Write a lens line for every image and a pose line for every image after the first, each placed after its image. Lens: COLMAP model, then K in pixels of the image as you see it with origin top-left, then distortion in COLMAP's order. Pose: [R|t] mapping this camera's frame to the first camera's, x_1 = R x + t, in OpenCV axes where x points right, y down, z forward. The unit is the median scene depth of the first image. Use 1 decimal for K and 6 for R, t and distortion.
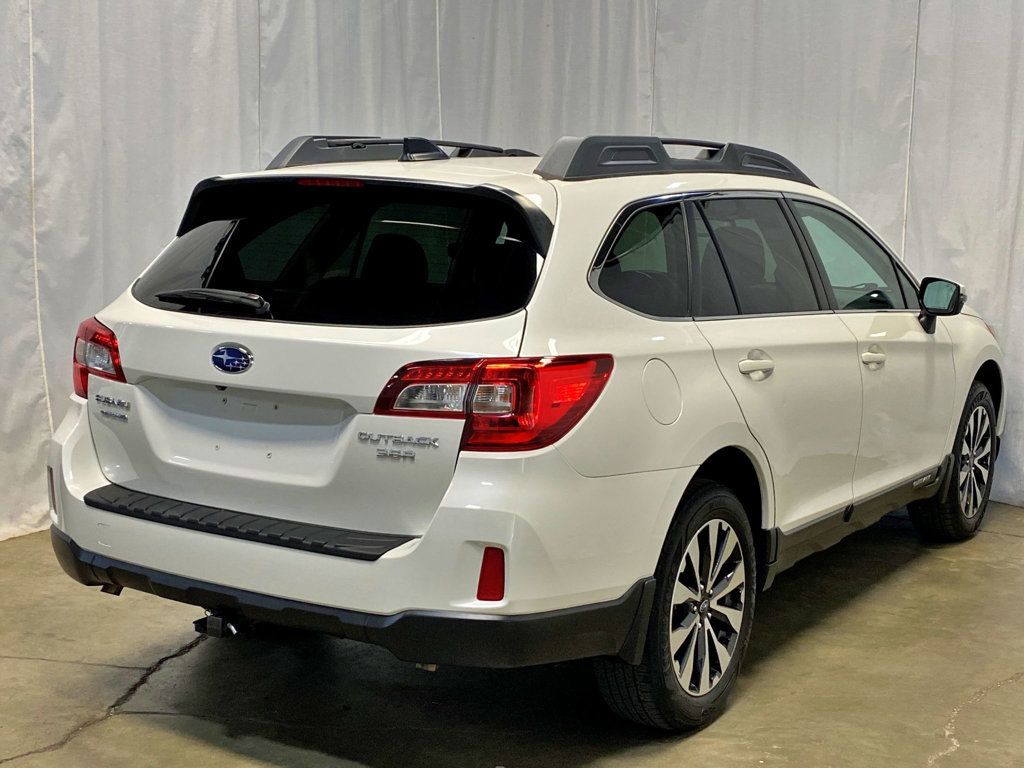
lens RADIAL K [[1478.0, 0, 506.8], [0, 1478.0, 378.6], [0, 0, 1]] dist [0.030742, 0.000000]
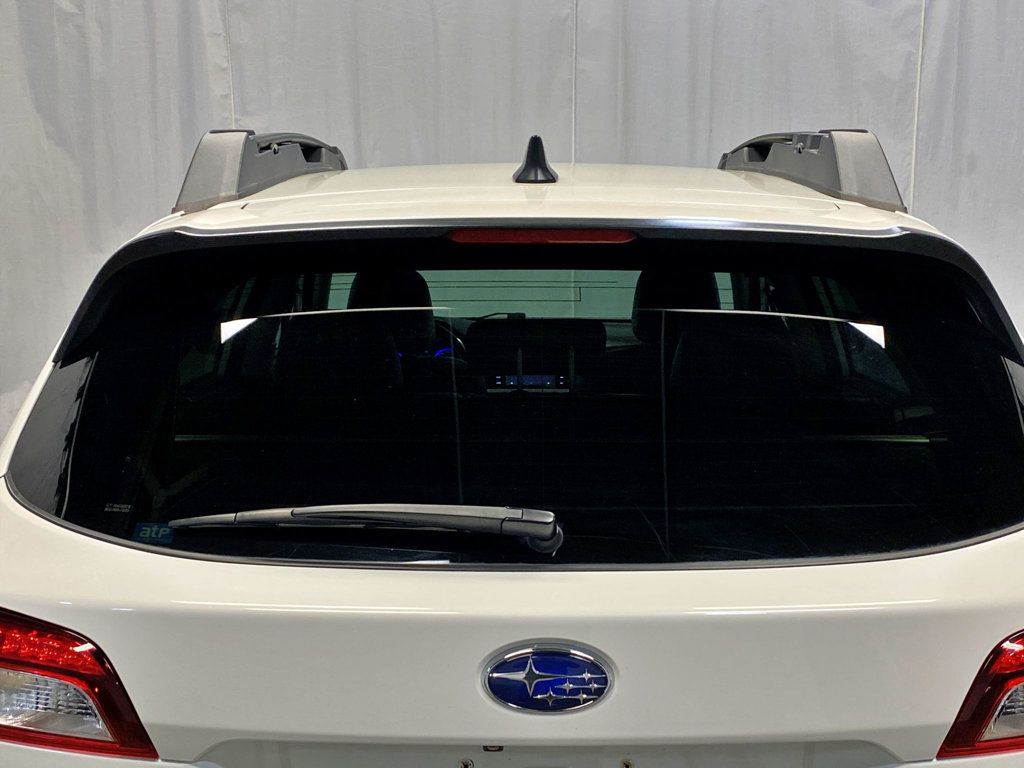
lens RADIAL K [[1397.8, 0, 515.0], [0, 1397.8, 386.2], [0, 0, 1]] dist [0.109776, 0.000000]
pose [[0.837218, -0.100981, 0.537466, -0.400802], [0.086377, 0.994885, 0.052371, -0.117571], [-0.540005, 0.002579, 0.841658, 0.677131]]
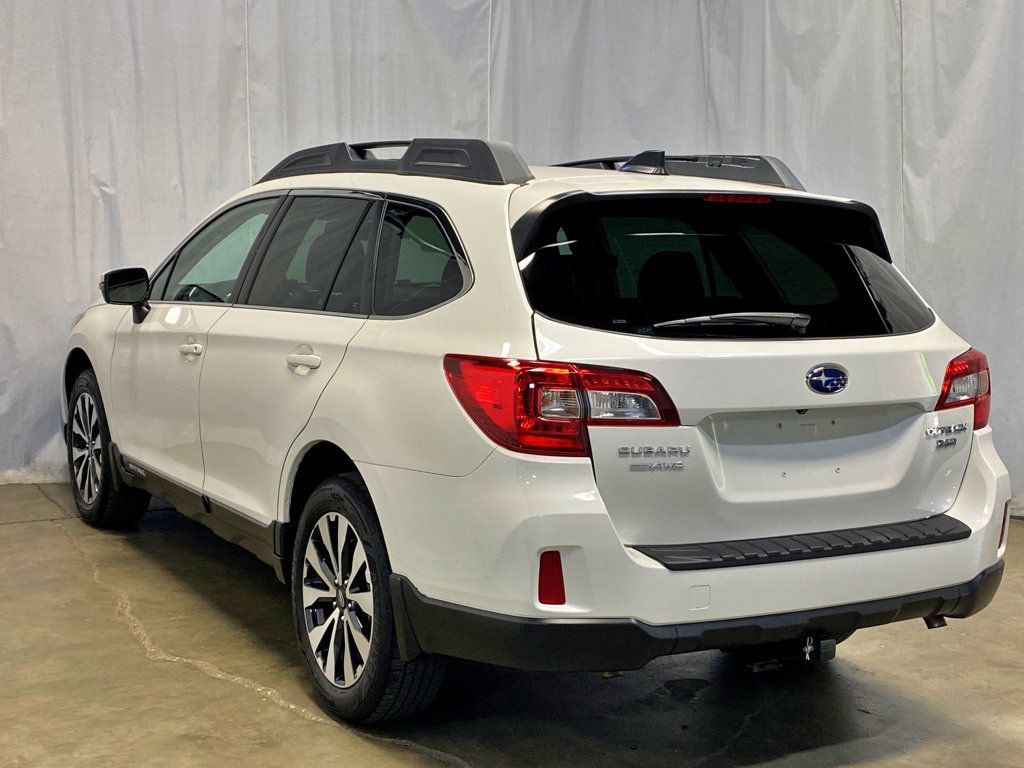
lens RADIAL K [[1397.8, 0, 509.0], [0, 1397.8, 382.6], [0, 0, 1]] dist [0.109776, 0.000000]
pose [[0.453006, -0.114553, 0.884117, -1.129279], [0.088558, 0.992588, 0.083232, -0.110129], [-0.887098, 0.040591, 0.459793, 0.760878]]
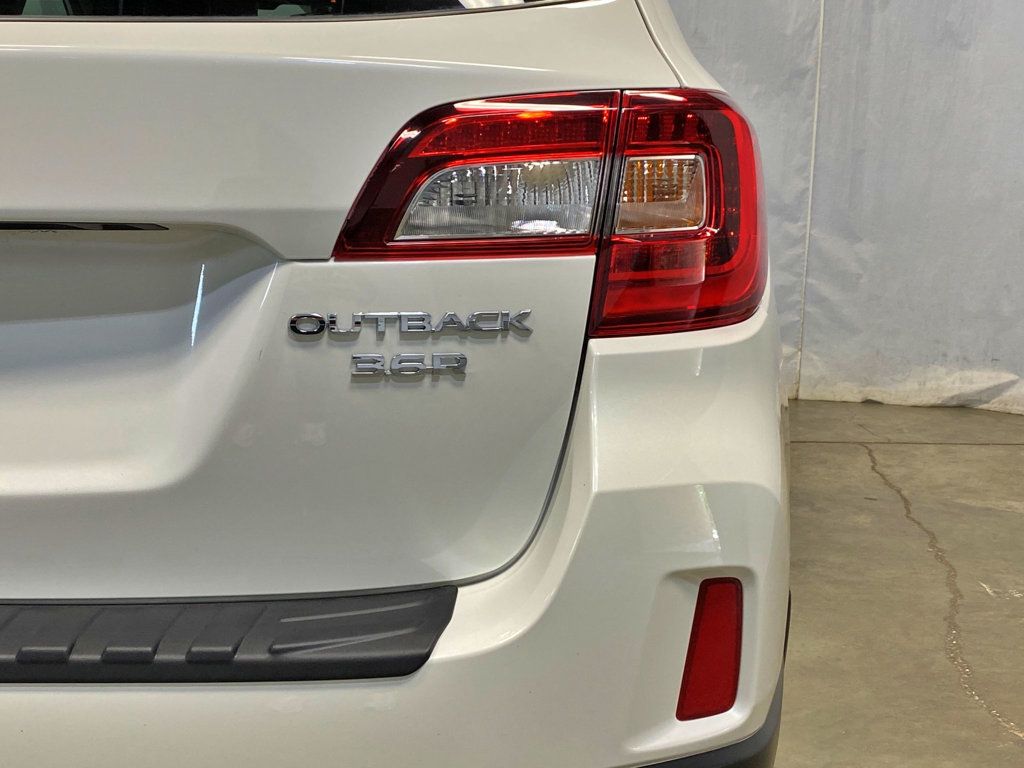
lens RADIAL K [[1397.8, 0, 508.6], [0, 1397.8, 376.0], [0, 0, 1]] dist [0.109776, 0.000000]
pose [[0.851920, -0.102096, 0.513624, -0.219937], [0.078199, 0.994616, 0.068001, 0.030511], [-0.517801, -0.017767, 0.855316, 0.663277]]
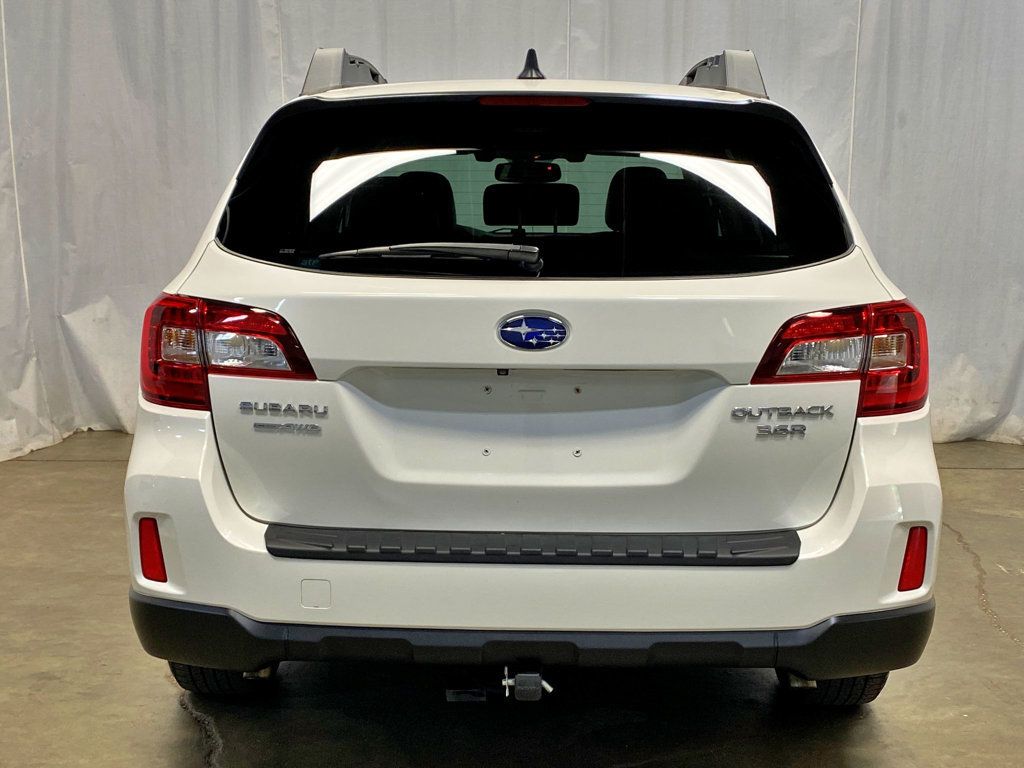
lens RADIAL K [[1397.8, 0, 498.6], [0, 1397.8, 368.4], [0, 0, 1]] dist [0.109776, 0.000000]
pose [[0.844390, -0.088894, 0.528303, -0.583875], [0.076605, 0.996038, 0.045159, -0.028414], [-0.530225, 0.002339, 0.847854, 0.407698]]
